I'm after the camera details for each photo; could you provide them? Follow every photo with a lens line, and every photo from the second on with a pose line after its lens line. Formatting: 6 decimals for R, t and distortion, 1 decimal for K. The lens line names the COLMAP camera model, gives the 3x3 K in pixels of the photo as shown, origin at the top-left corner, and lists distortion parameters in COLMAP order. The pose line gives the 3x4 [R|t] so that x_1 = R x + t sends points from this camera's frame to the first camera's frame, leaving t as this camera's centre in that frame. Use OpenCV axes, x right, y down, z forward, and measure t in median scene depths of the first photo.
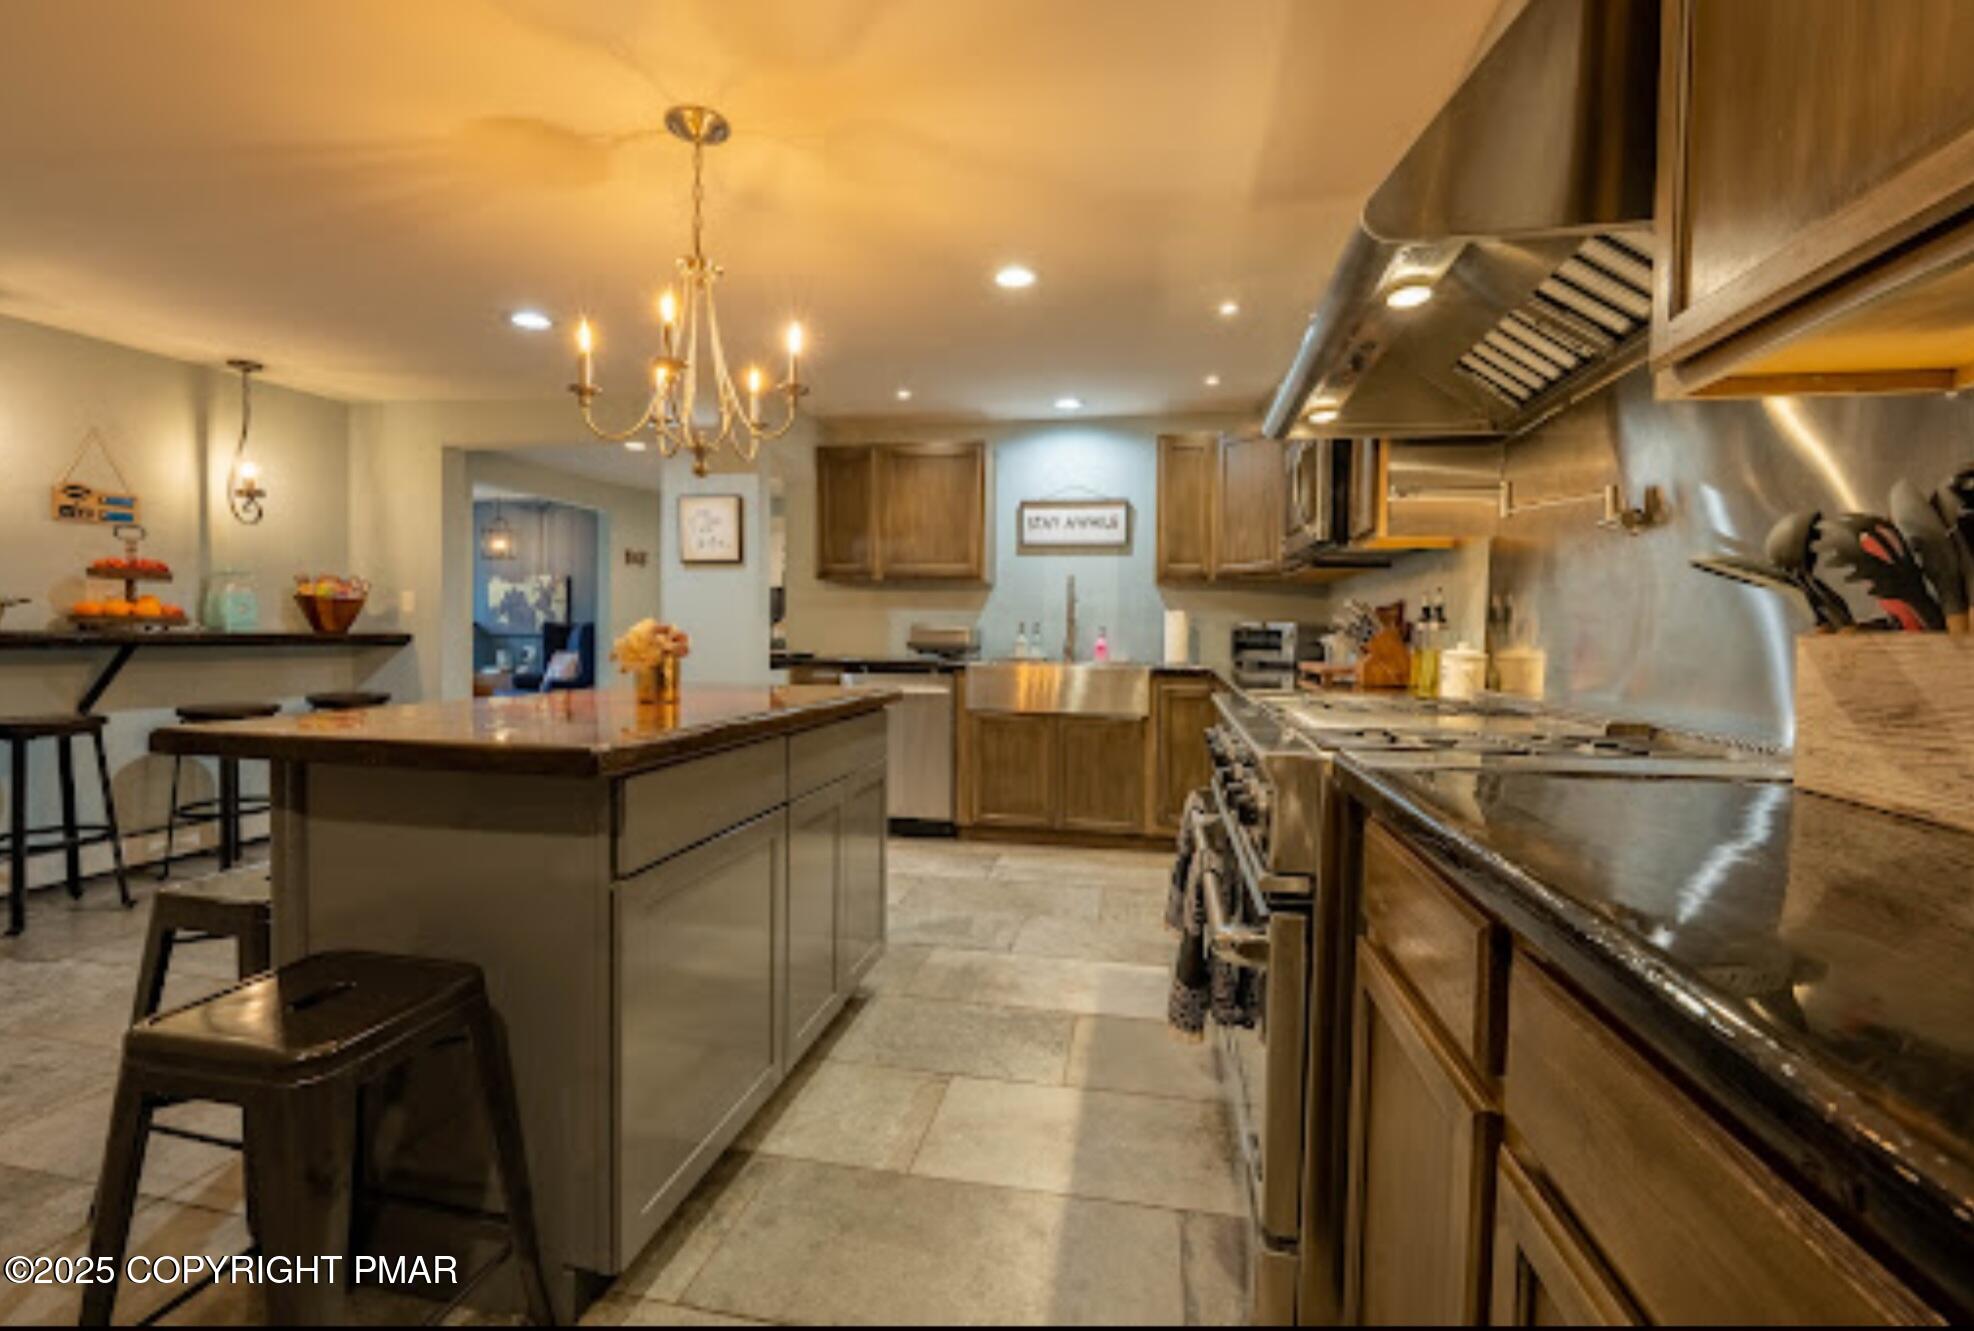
lens RADIAL K [[824.3, 0, 984.0], [0, 824.3, 662.1], [0, 0, 1]] dist [-0.000595, 0.000013]
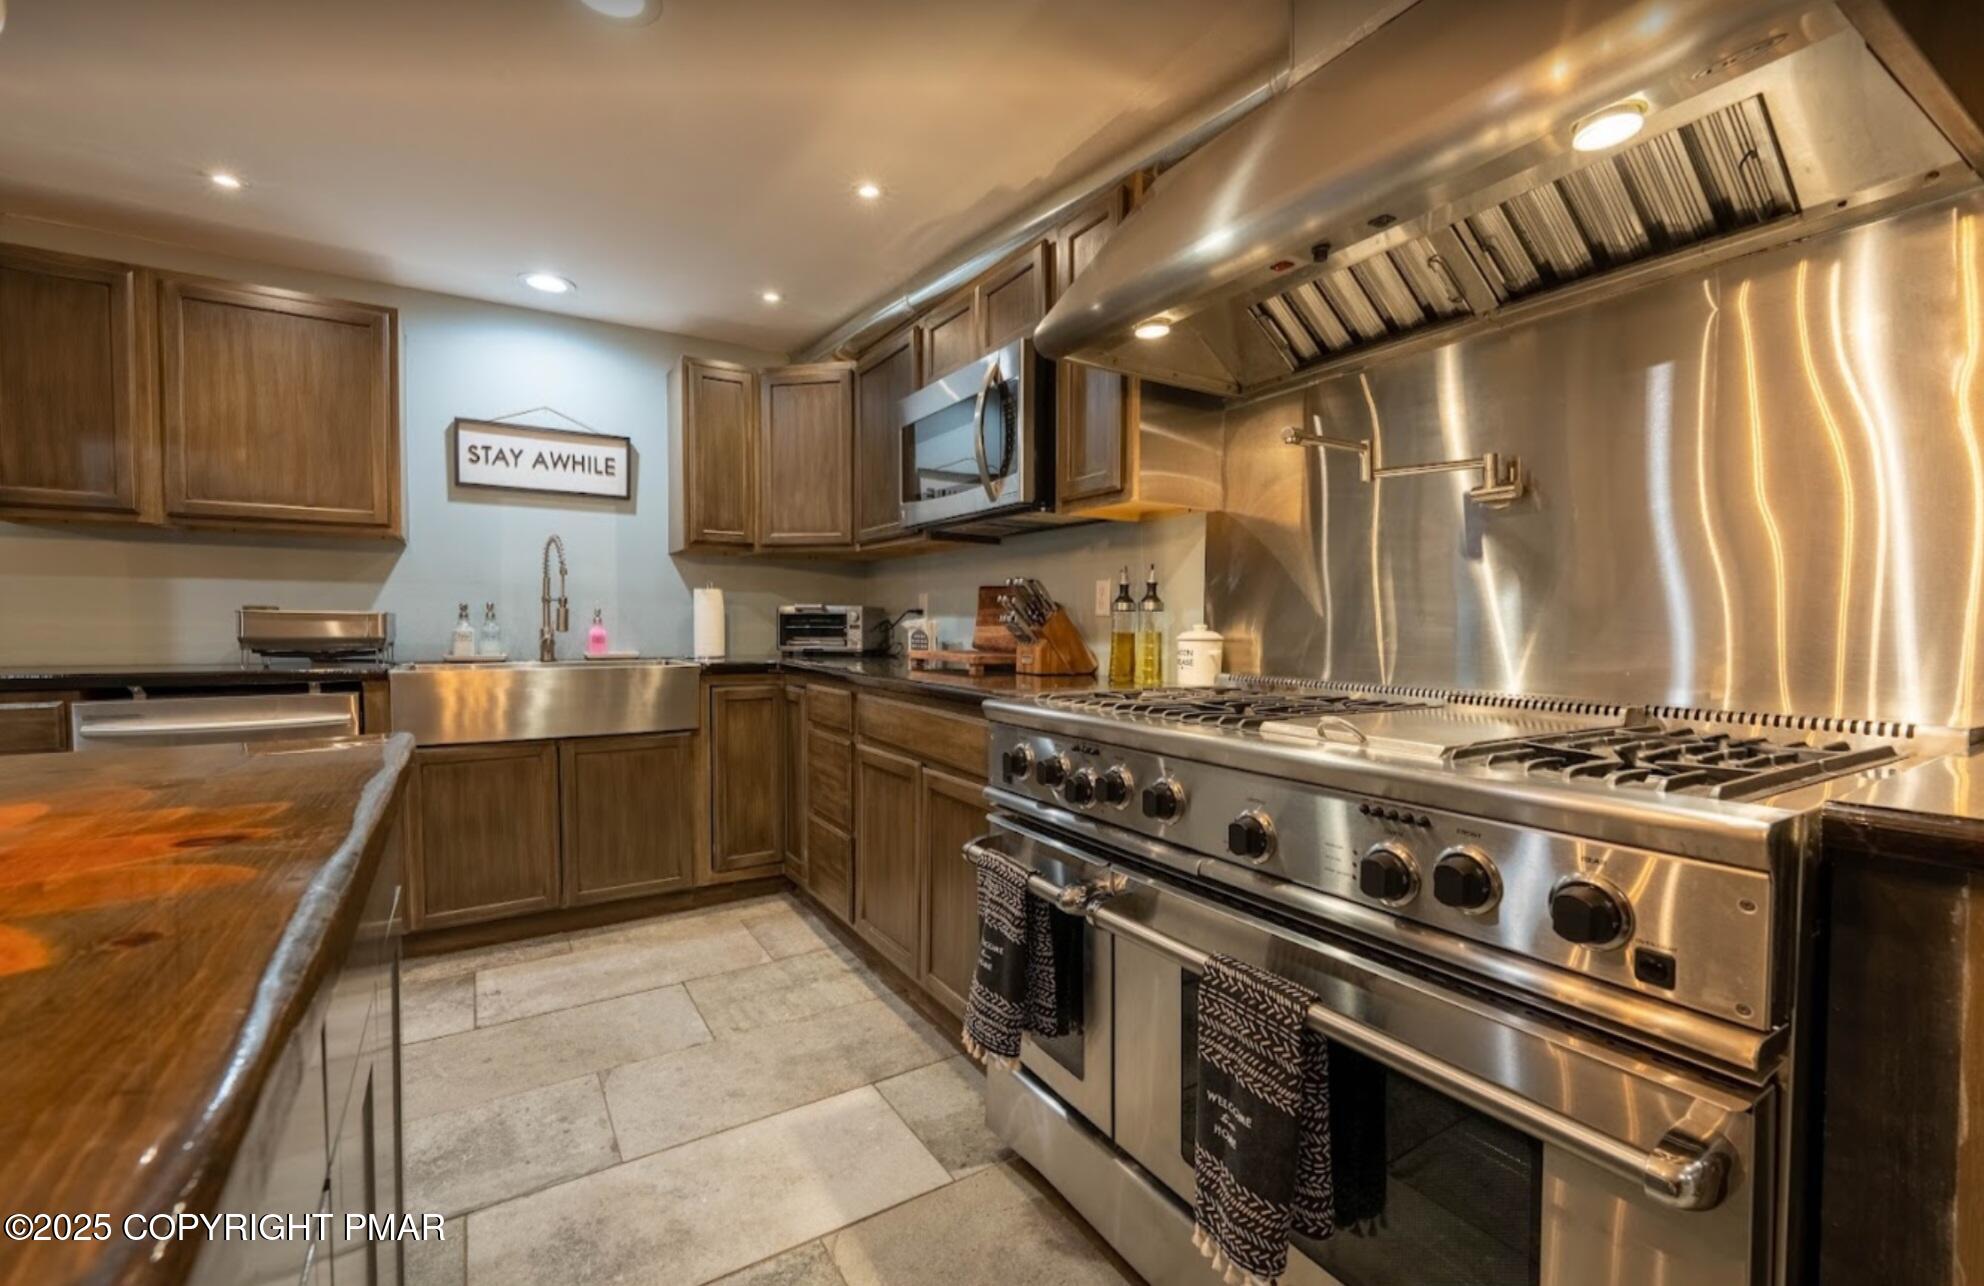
lens RADIAL K [[822.9, 0, 994.2], [0, 822.9, 651.6], [0, 0, 1]] dist [-0.002160, -0.001053]
pose [[0.723017, -0.033846, 0.690001, -0.111147], [0.030828, 0.999385, 0.016718, -0.008448], [-0.690142, 0.009184, 0.723615, 0.258546]]
